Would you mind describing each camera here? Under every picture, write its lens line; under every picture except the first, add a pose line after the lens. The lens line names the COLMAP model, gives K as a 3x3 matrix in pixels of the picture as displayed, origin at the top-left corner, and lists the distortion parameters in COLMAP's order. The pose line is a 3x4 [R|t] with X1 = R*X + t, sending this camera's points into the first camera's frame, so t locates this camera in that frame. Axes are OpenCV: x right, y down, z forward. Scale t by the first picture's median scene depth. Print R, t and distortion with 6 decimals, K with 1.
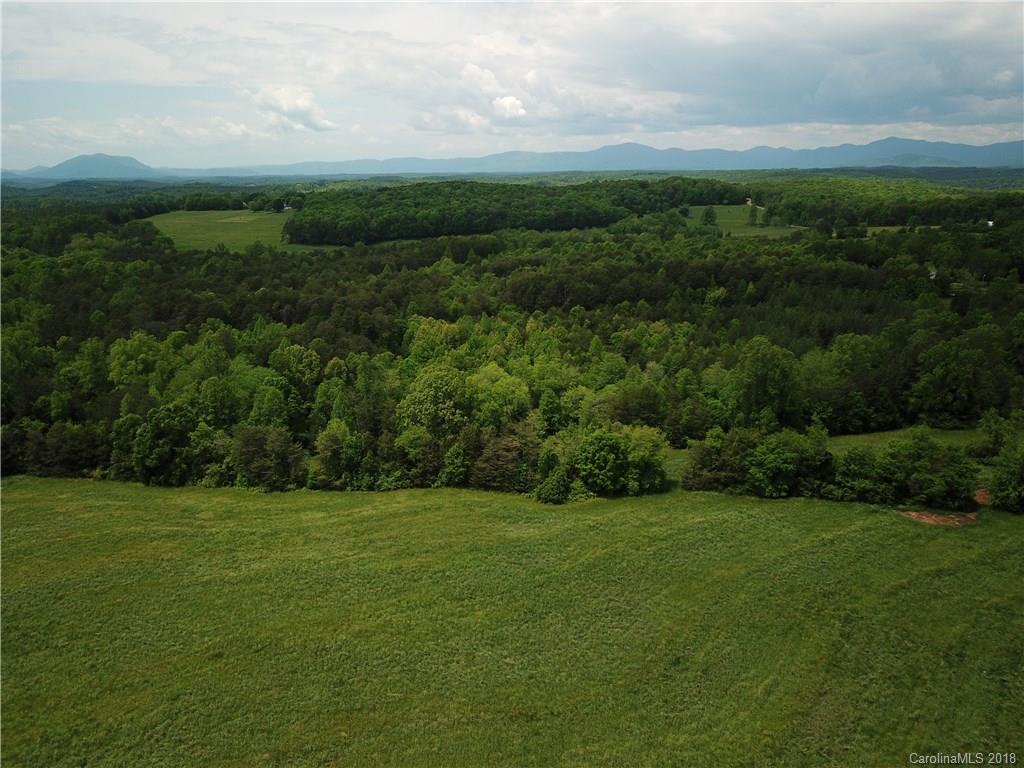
lens RADIAL K [[779.3, 0, 509.2], [0, 779.3, 382.5], [0, 0, 1]] dist [0.027137, -0.037506]
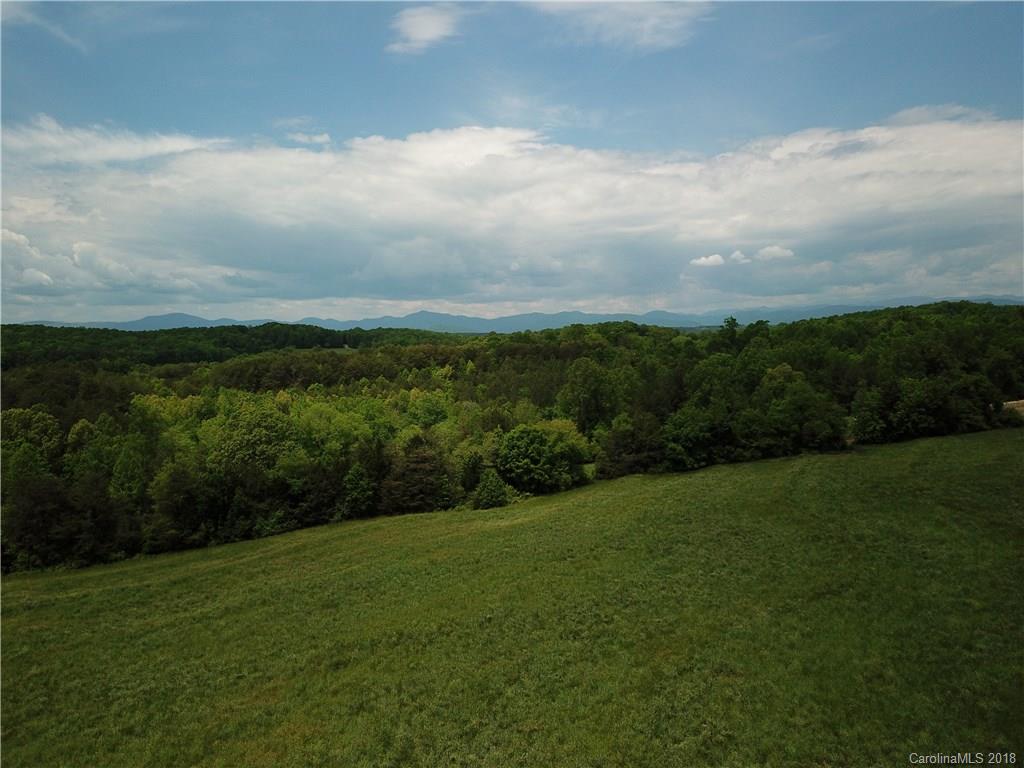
lens RADIAL K [[779.3, 0, 509.2], [0, 779.3, 382.5], [0, 0, 1]] dist [0.027137, -0.037506]
pose [[0.853627, -0.037269, 0.519549, -0.274085], [0.144959, 0.975032, -0.168227, 0.122621], [-0.500307, 0.218916, 0.837716, 0.176425]]
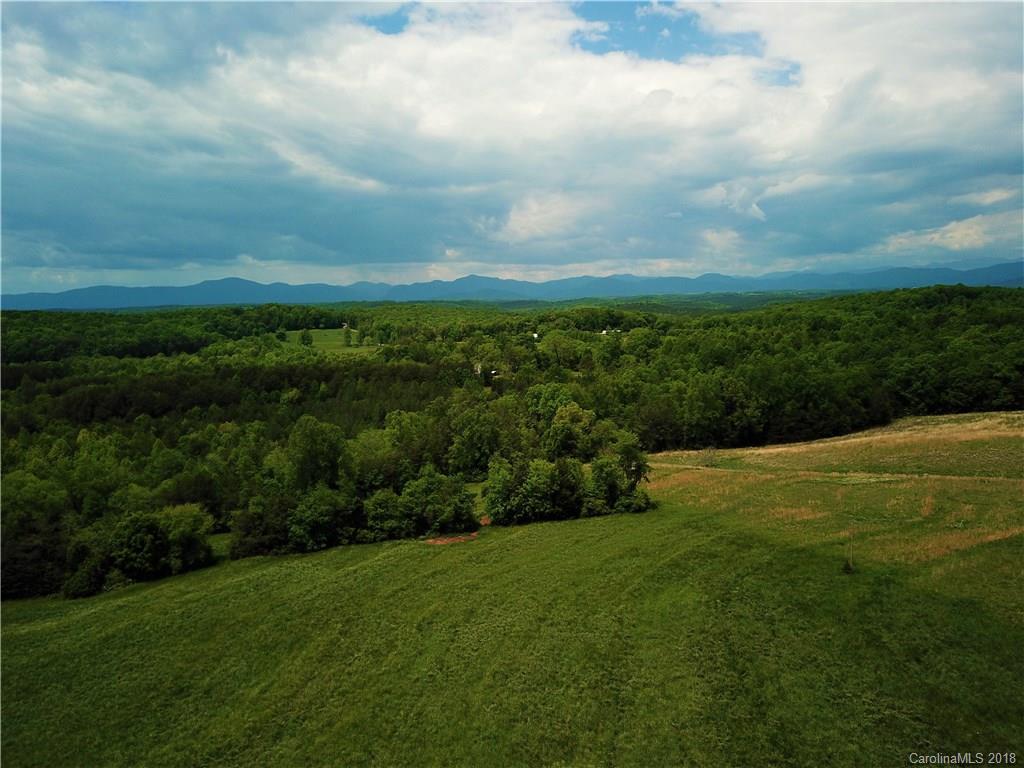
lens RADIAL K [[779.3, 0, 509.2], [0, 779.3, 382.5], [0, 0, 1]] dist [0.027137, -0.037506]
pose [[0.885095, -0.058356, 0.461738, 0.065602], [0.133215, 0.982364, -0.131202, 0.068427], [-0.445938, 0.177637, 0.877259, -0.068814]]
